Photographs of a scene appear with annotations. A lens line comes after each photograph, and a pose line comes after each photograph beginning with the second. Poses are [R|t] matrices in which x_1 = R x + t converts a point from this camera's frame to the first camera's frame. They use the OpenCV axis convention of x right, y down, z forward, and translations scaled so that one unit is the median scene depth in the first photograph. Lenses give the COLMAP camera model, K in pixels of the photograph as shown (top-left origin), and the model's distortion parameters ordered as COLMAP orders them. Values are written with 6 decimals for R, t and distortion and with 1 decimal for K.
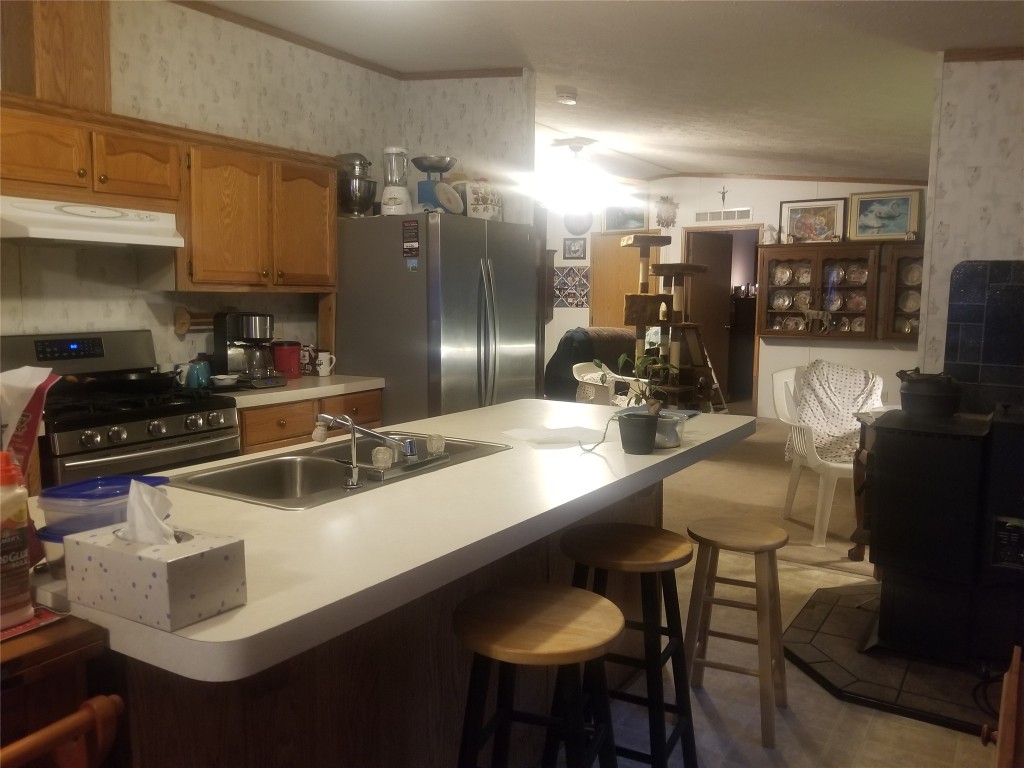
lens RADIAL K [[795.1, 0, 542.6], [0, 795.1, 384.0], [0, 0, 1]] dist [0.059119, -0.122005]
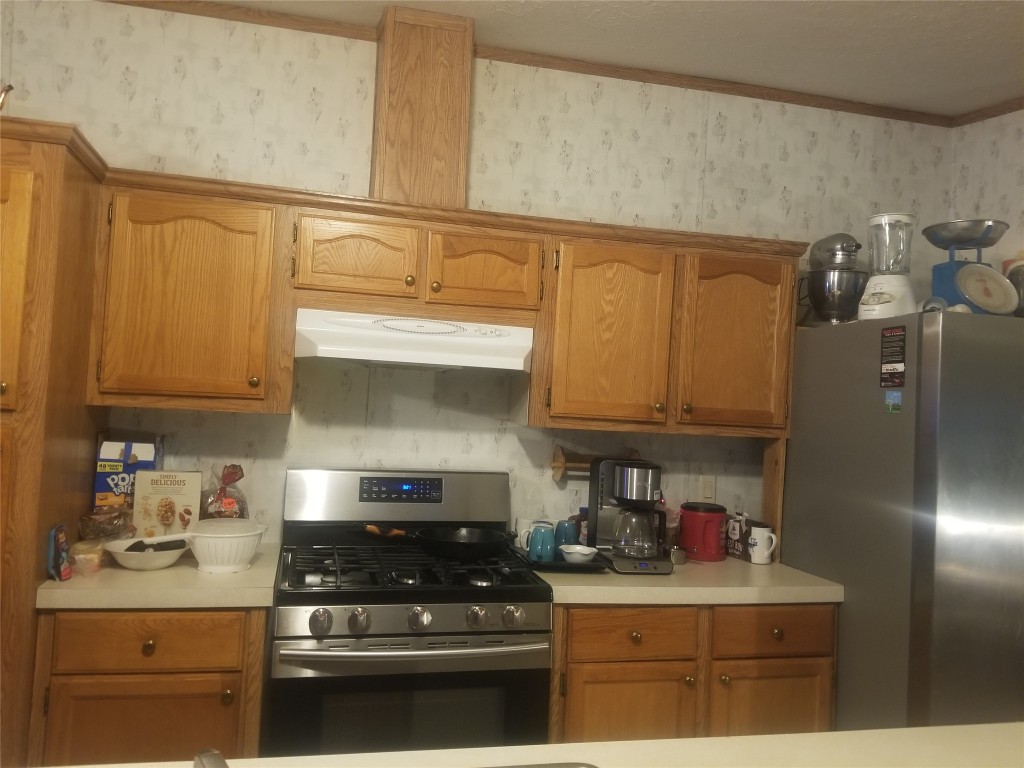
lens RADIAL K [[796.6, 0, 511.7], [0, 796.6, 359.4], [0, 0, 1]] dist [0.079854, -0.199469]
pose [[0.684398, -0.004517, -0.729095, 0.077148], [-0.128520, 0.983575, -0.126736, -0.071911], [0.717692, 0.180441, 0.672576, 0.414780]]
